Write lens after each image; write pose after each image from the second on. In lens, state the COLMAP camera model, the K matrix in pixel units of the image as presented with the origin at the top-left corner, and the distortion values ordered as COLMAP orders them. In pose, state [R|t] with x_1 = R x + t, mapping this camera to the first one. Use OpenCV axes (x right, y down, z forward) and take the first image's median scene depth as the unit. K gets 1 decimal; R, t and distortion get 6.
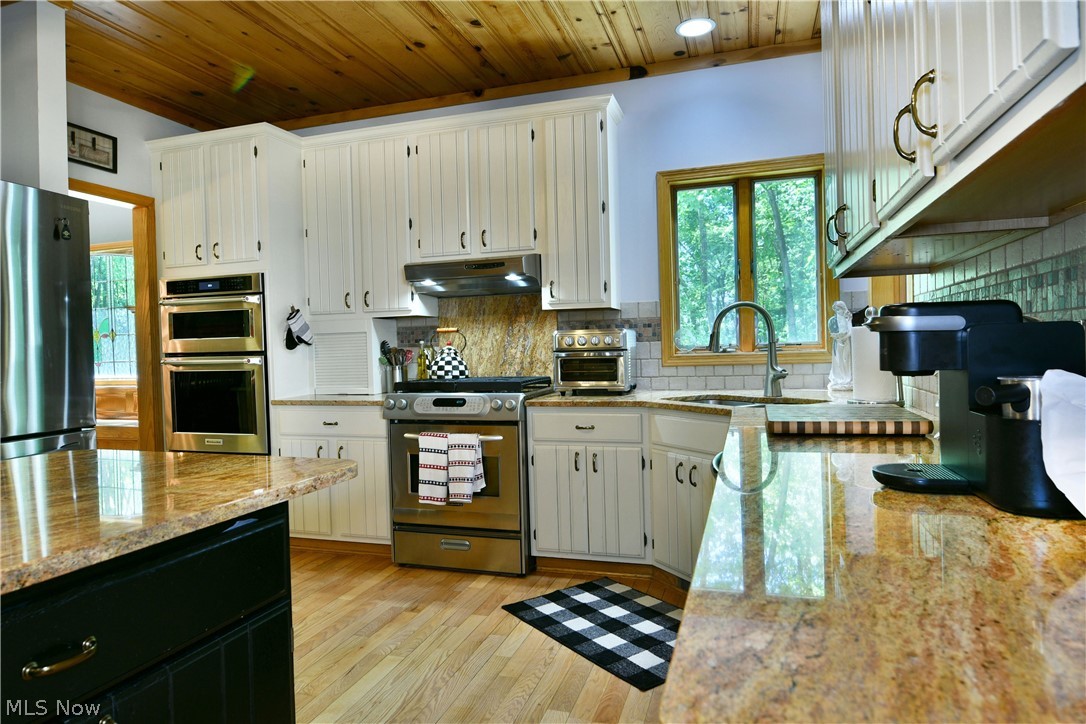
lens RADIAL K [[661.7, 0, 538.4], [0, 661.7, 357.3], [0, 0, 1]] dist [-0.010708, -0.001436]
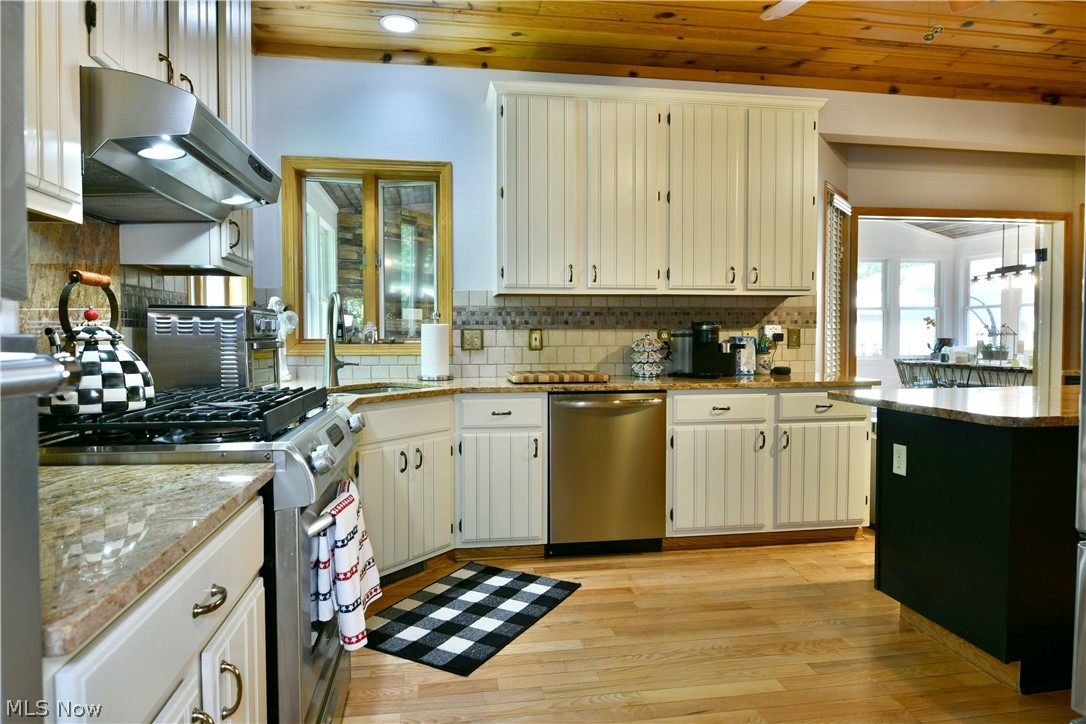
lens RADIAL K [[661.7, 0, 538.4], [0, 661.7, 357.3], [0, 0, 1]] dist [-0.010708, -0.001436]
pose [[-0.448261, -0.006364, 0.893880, -0.773724], [0.026425, 0.999443, 0.020367, 0.001423], [-0.893512, 0.032751, -0.447843, 1.267151]]
